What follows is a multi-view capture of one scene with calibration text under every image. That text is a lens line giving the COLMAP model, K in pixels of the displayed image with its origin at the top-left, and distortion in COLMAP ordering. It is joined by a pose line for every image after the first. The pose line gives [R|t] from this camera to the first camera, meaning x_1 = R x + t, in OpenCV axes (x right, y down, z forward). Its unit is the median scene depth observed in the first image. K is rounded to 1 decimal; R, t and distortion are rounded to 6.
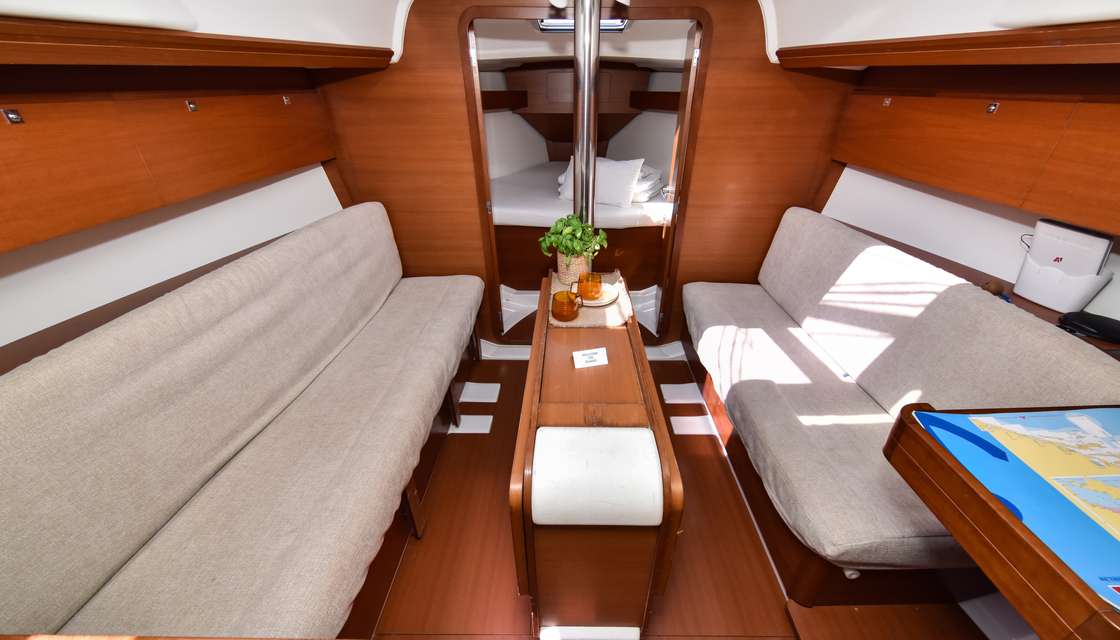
lens RADIAL K [[400.1, 0, 571.1], [0, 400.1, 322.1], [0, 0, 1]] dist [0.005906, -0.000659]
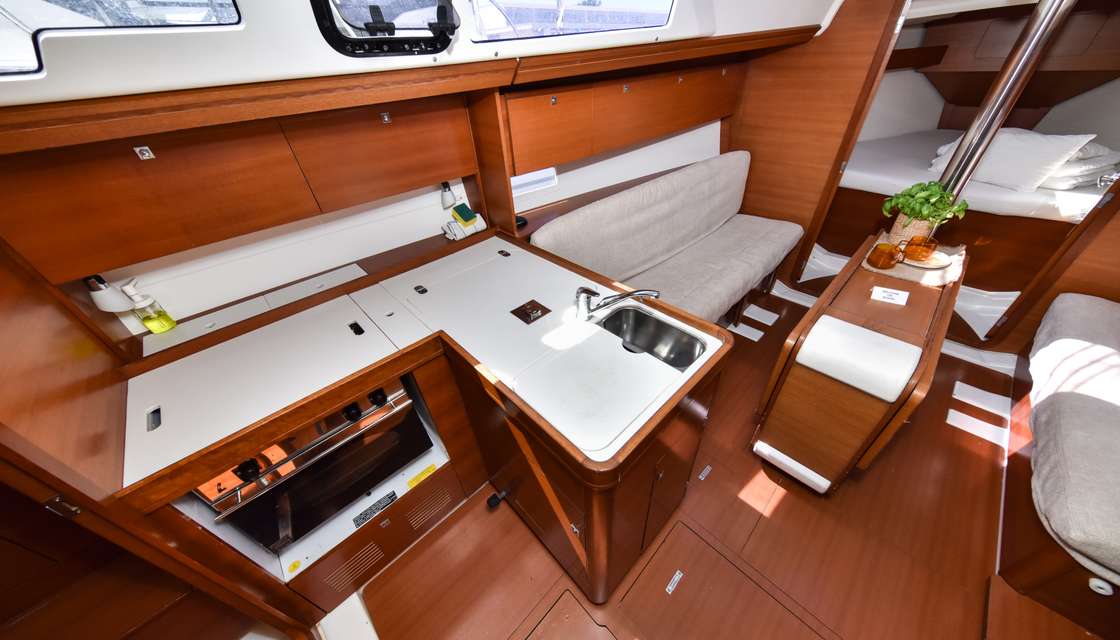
lens RADIAL K [[354.4, 0, 562.9], [0, 354.4, 321.3], [0, 0, 1]] dist [0.008357, -0.002371]
pose [[0.697953, 0.398920, -0.594748, 0.020295], [-0.312849, 0.916893, 0.247858, 0.137722], [0.644195, 0.013073, 0.764749, -0.343162]]
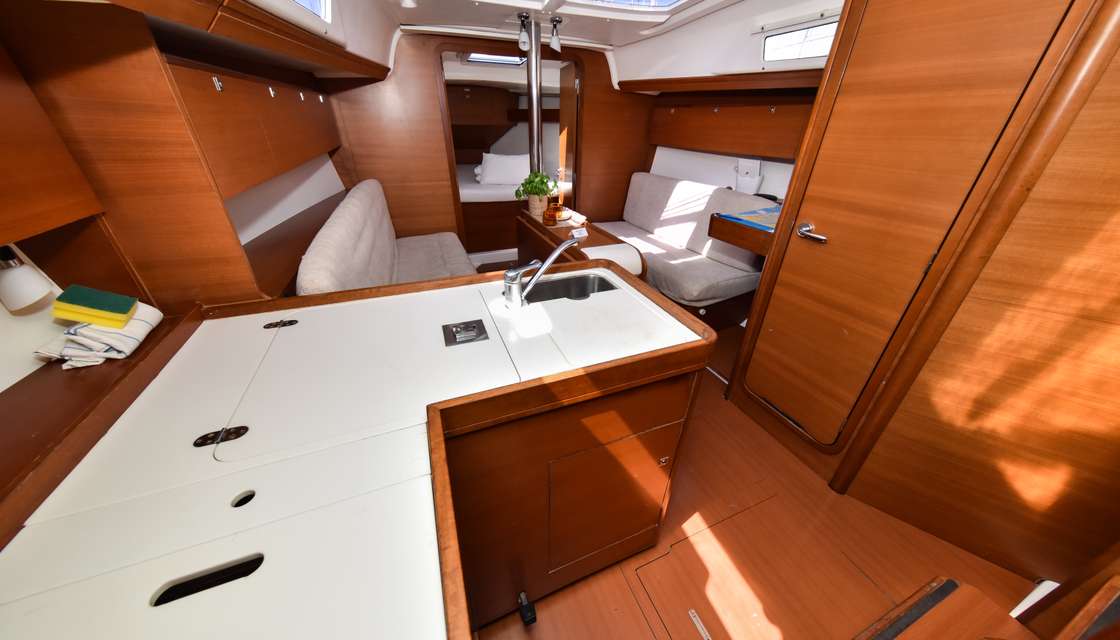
lens RADIAL K [[354.4, 0, 564.4], [0, 354.4, 322.8], [0, 0, 1]] dist [0.008357, -0.002371]
pose [[0.920738, -0.184433, 0.343840, -0.461001], [0.185572, 0.982176, 0.029905, 0.302347], [-0.343227, 0.036273, 0.938552, -0.390715]]
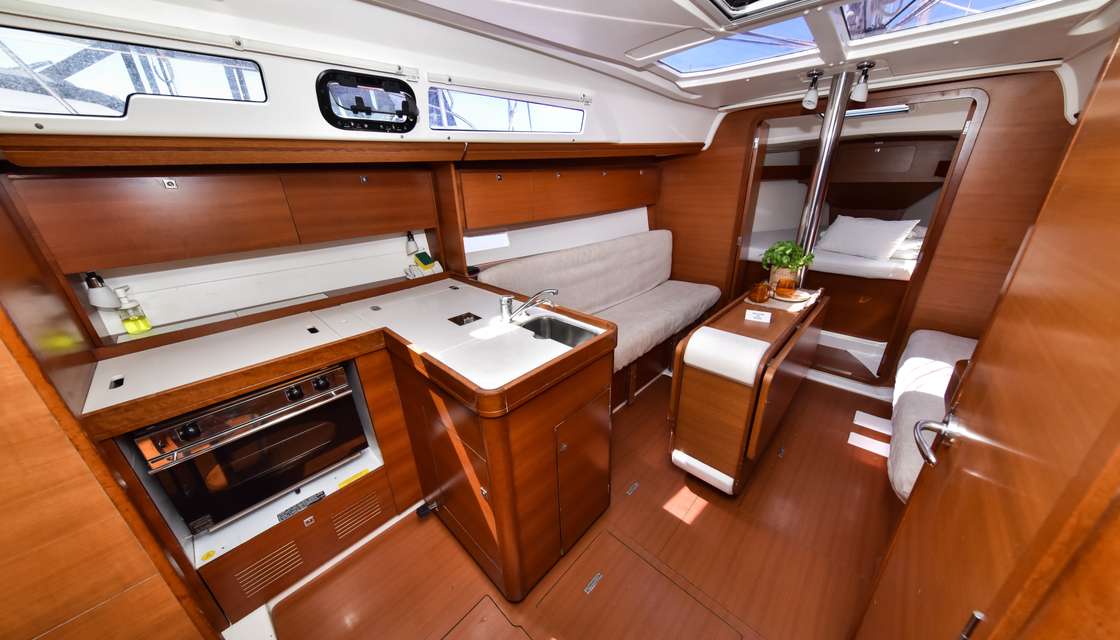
lens RADIAL K [[354.4, 0, 562.9], [0, 354.4, 320.1], [0, 0, 1]] dist [0.008357, -0.002371]
pose [[0.731669, 0.239041, -0.638373, 0.254637], [-0.320747, 0.947076, -0.012987, 0.245709], [0.601483, 0.214258, 0.769618, -0.360266]]
